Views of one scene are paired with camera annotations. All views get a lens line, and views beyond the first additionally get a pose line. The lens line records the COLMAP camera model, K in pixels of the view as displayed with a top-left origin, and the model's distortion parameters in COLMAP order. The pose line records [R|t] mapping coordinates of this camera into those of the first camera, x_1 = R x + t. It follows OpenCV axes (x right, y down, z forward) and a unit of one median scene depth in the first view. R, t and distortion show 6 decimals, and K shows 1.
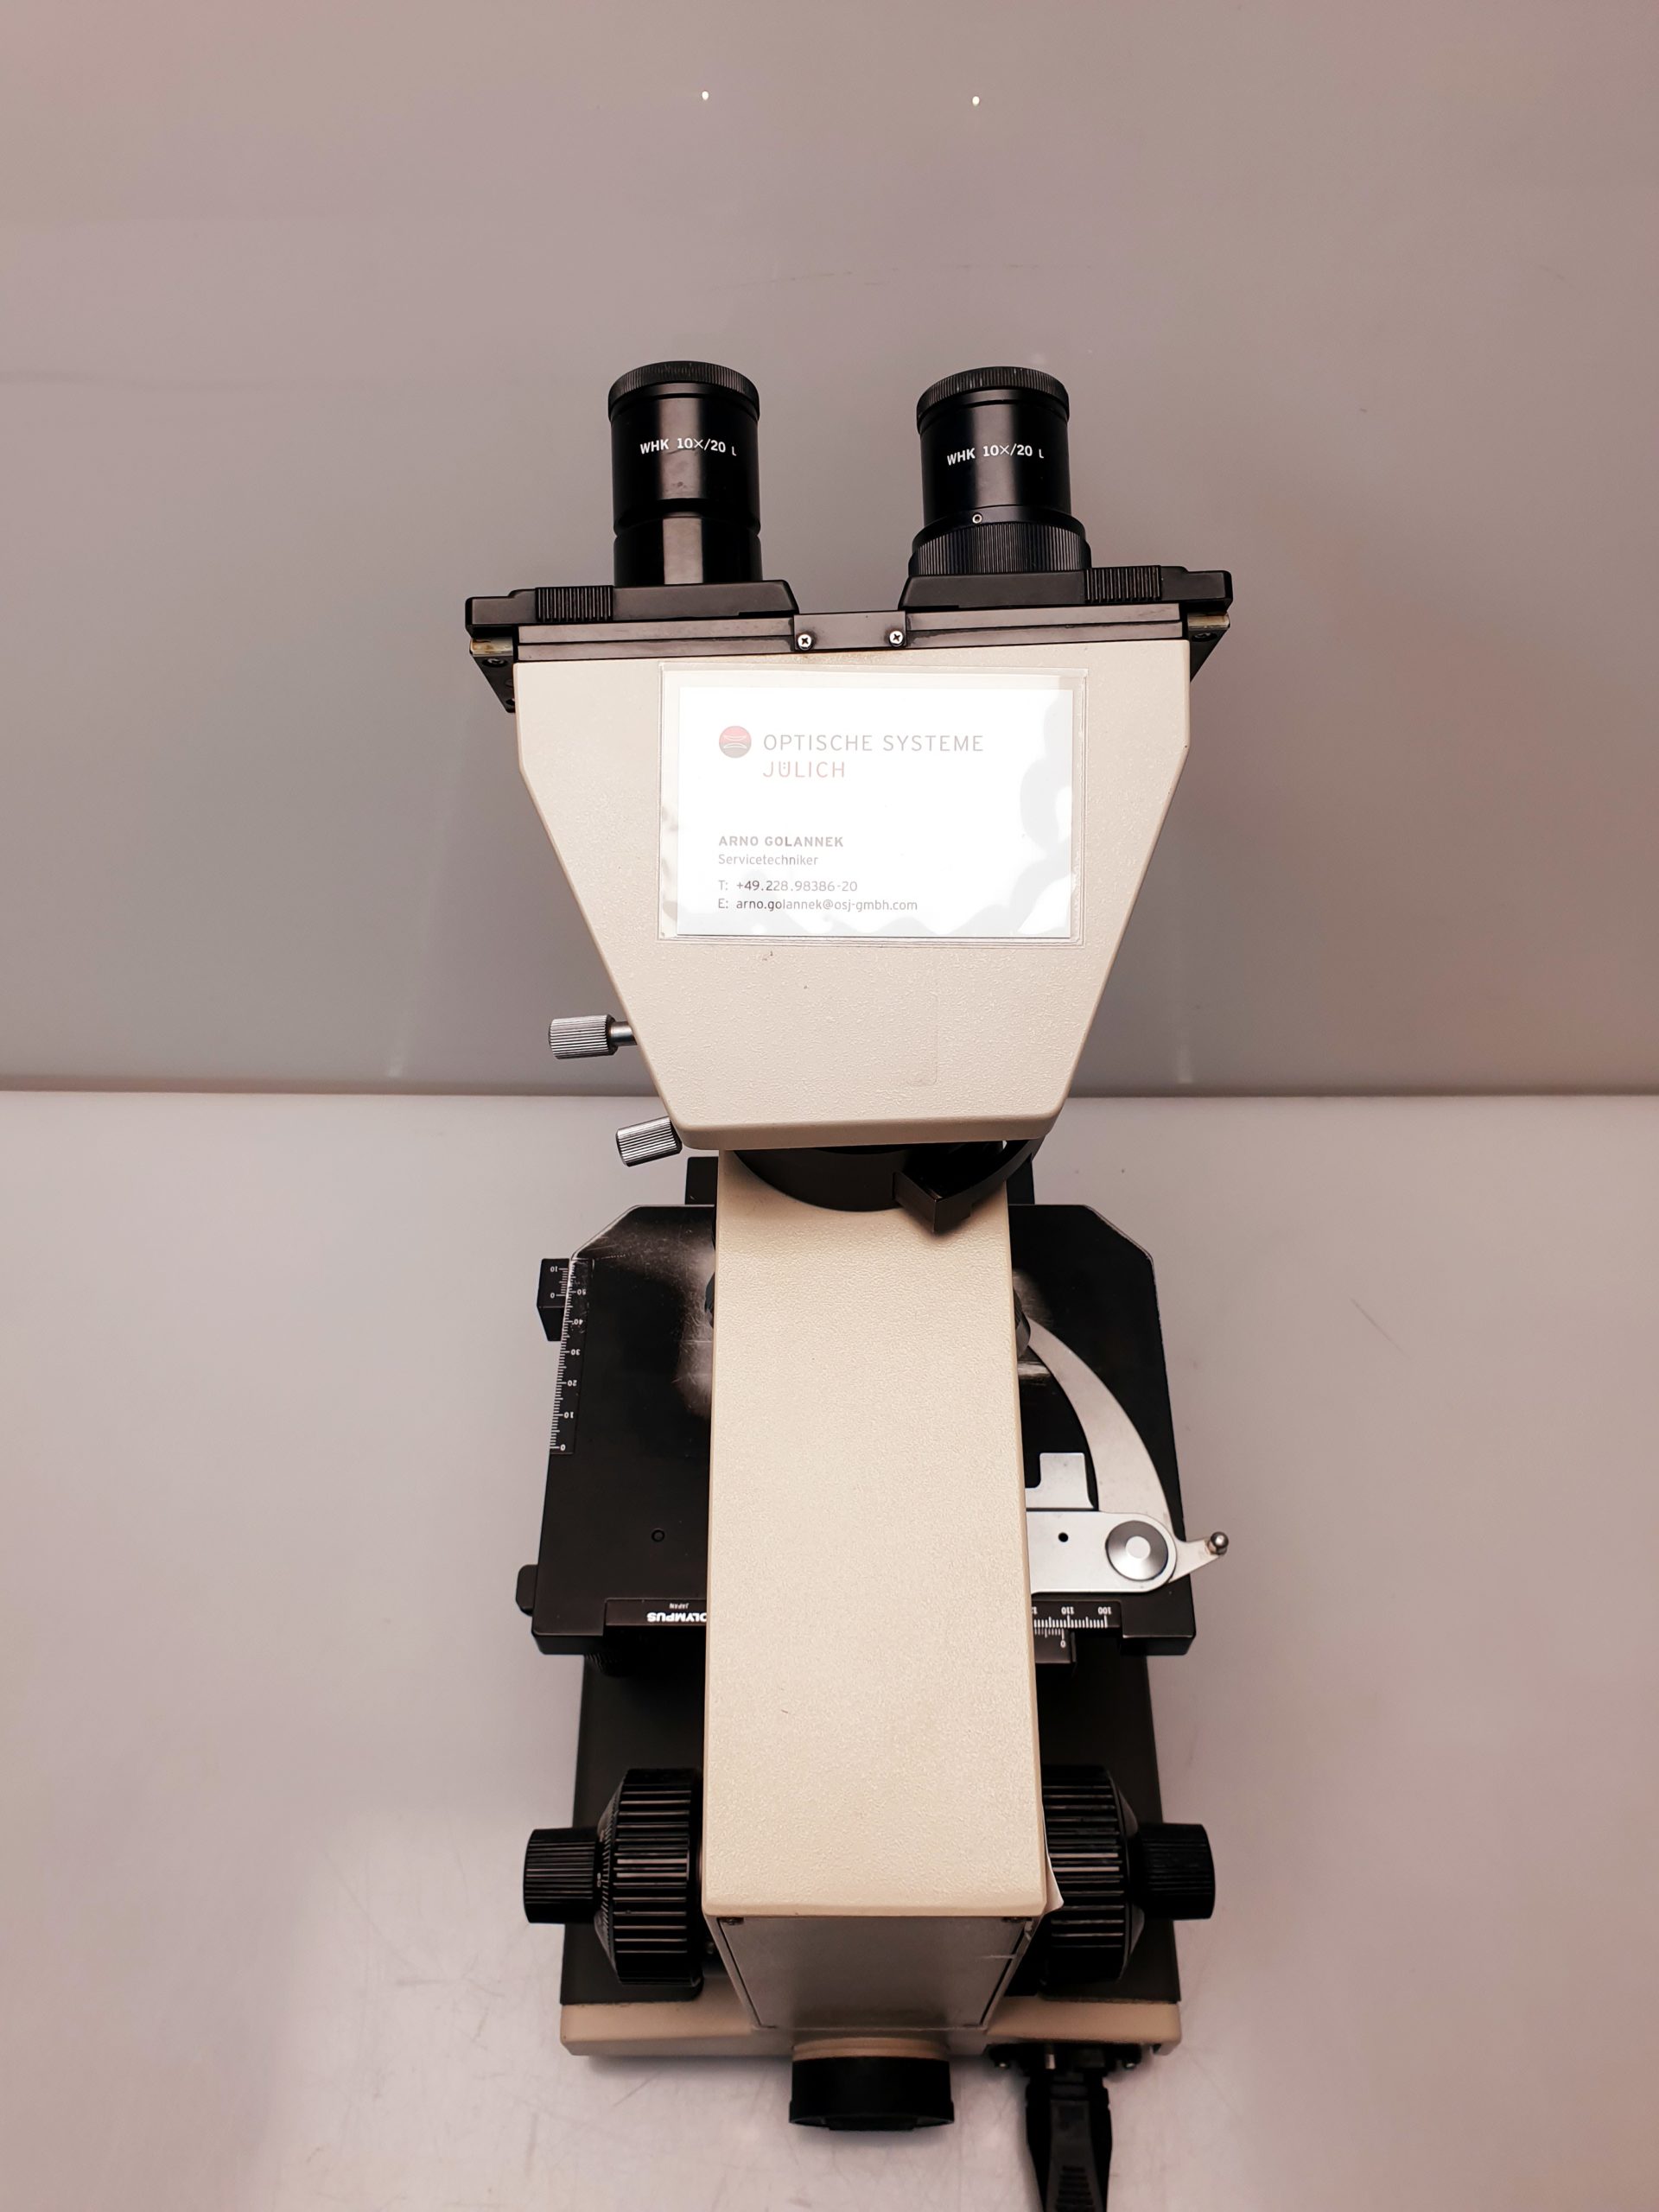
lens RADIAL K [[1744.6, 0, 866.4], [0, 1744.6, 1101.7], [0, 0, 1]] dist [0.091346, -0.293042]
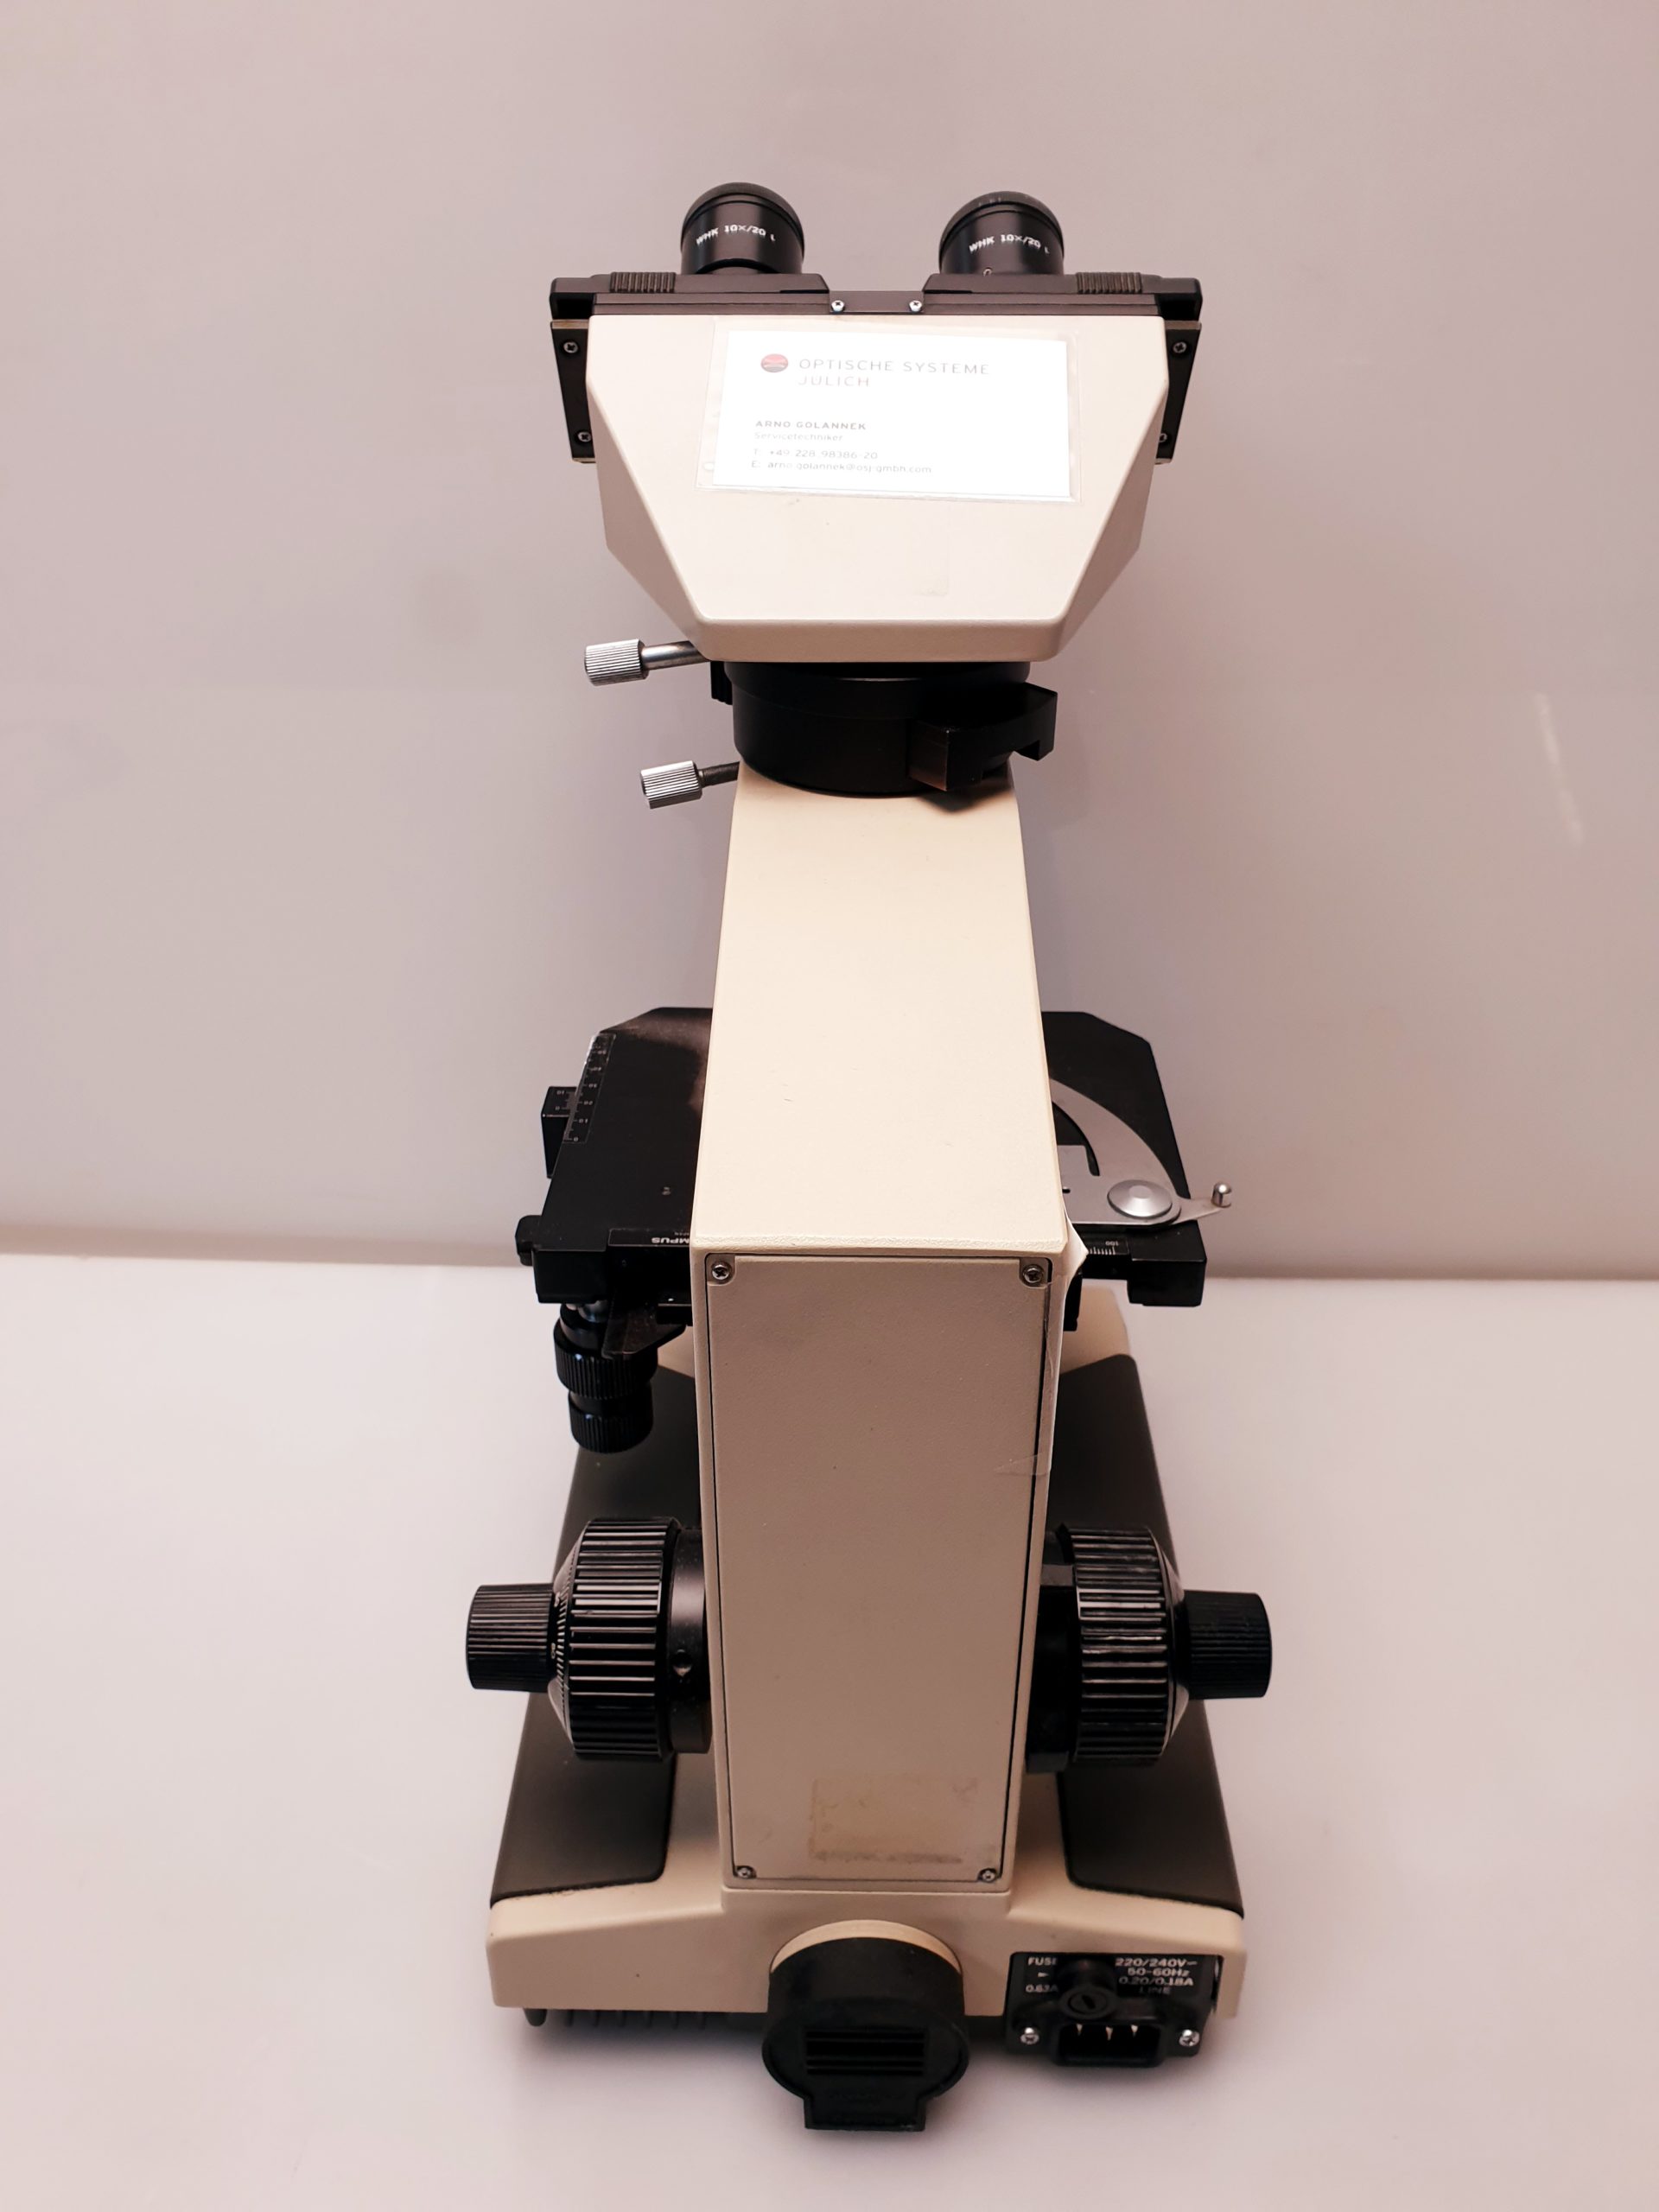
lens RADIAL K [[1744.6, 0, 866.4], [0, 1744.6, 1101.7], [0, 0, 1]] dist [0.091346, -0.293042]
pose [[0.999700, 0.019743, -0.014505, 0.011858], [-0.023831, 0.920988, -0.388862, 0.683401], [0.005682, 0.389091, 0.921182, 0.125430]]
